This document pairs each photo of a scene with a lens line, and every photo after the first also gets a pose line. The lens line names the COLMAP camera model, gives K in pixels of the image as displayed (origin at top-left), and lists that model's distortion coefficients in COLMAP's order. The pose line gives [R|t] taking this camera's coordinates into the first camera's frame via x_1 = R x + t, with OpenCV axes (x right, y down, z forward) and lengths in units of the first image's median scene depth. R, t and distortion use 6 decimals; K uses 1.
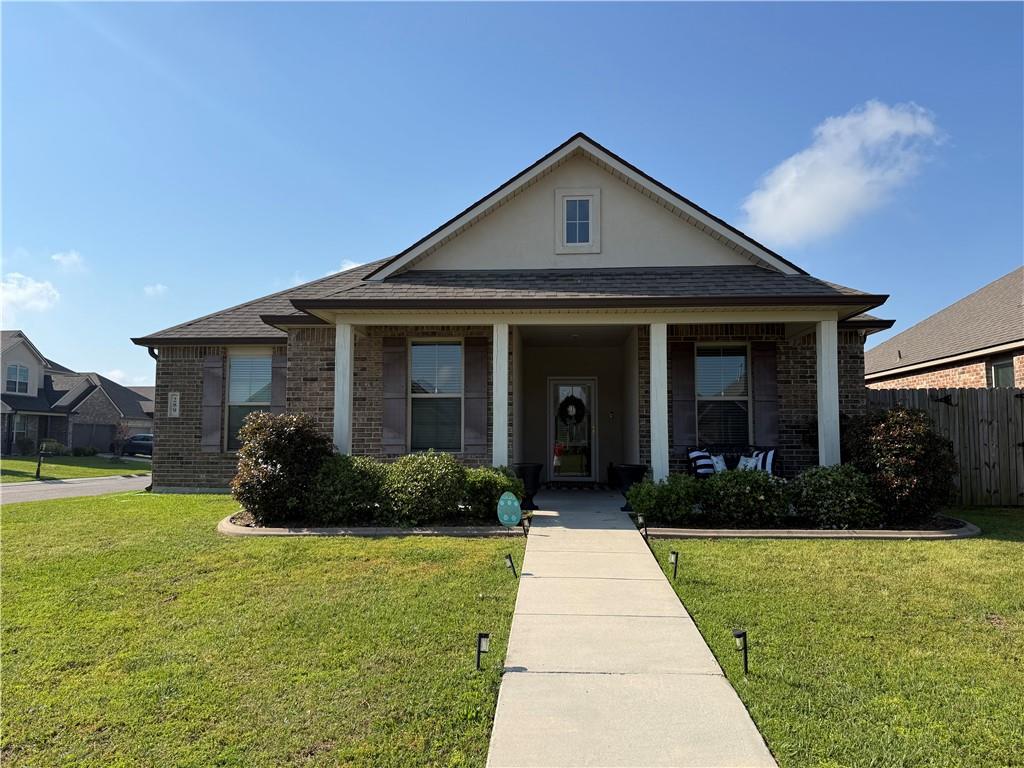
lens RADIAL K [[711.9, 0, 512.0], [0, 711.9, 384.0], [0, 0, 1]] dist [0.191845, -0.264521]
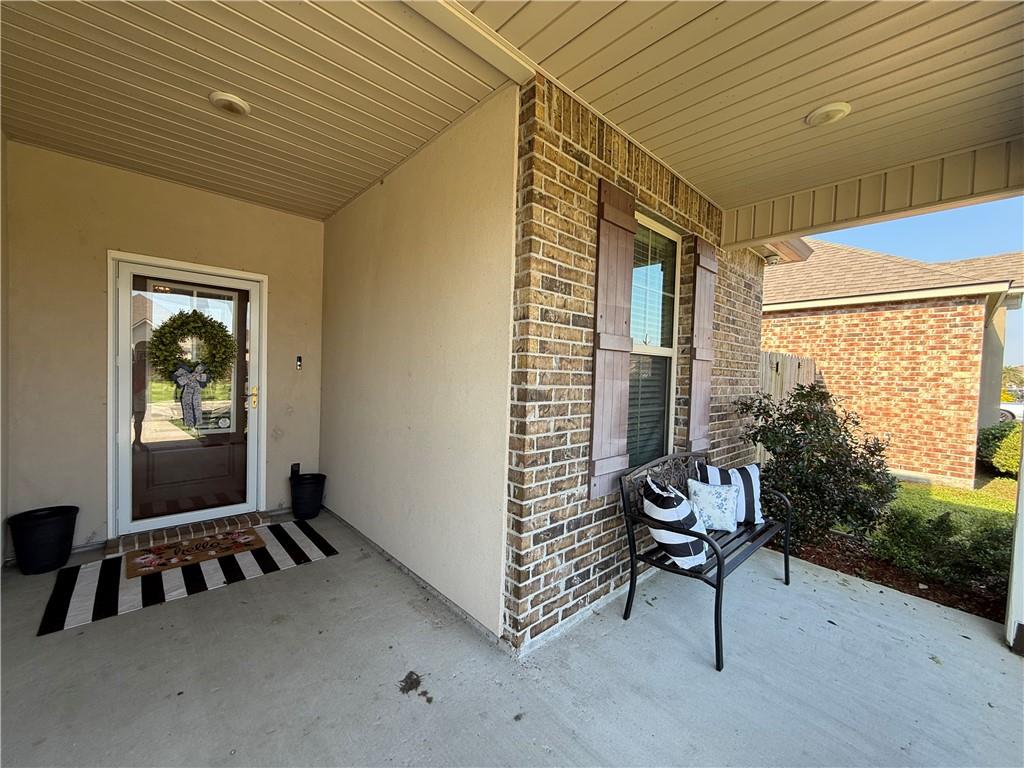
lens RADIAL K [[407.9, 0, 512.0], [0, 407.9, 384.0], [0, 0, 1]] dist [-0.001259, 0.000059]
pose [[0.693789, -0.003557, 0.720170, 0.053388], [-0.086367, 0.992360, 0.088104, 0.025827], [-0.714981, -0.123325, 0.688181, 0.886597]]
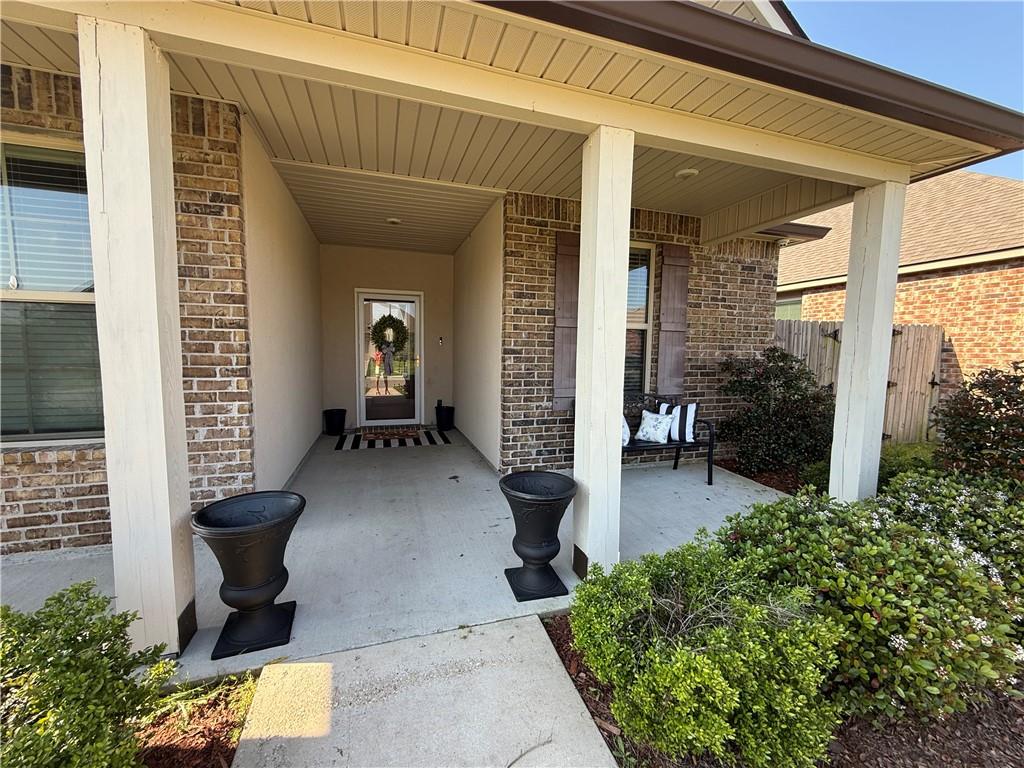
lens RADIAL K [[407.9, 0, 512.0], [0, 407.9, 384.0], [0, 0, 1]] dist [-0.001259, 0.000059]
pose [[0.931798, -0.021785, 0.362323, 0.057969], [-0.040168, 0.985878, 0.162578, 0.015659], [-0.360748, -0.166043, 0.917764, 0.674410]]
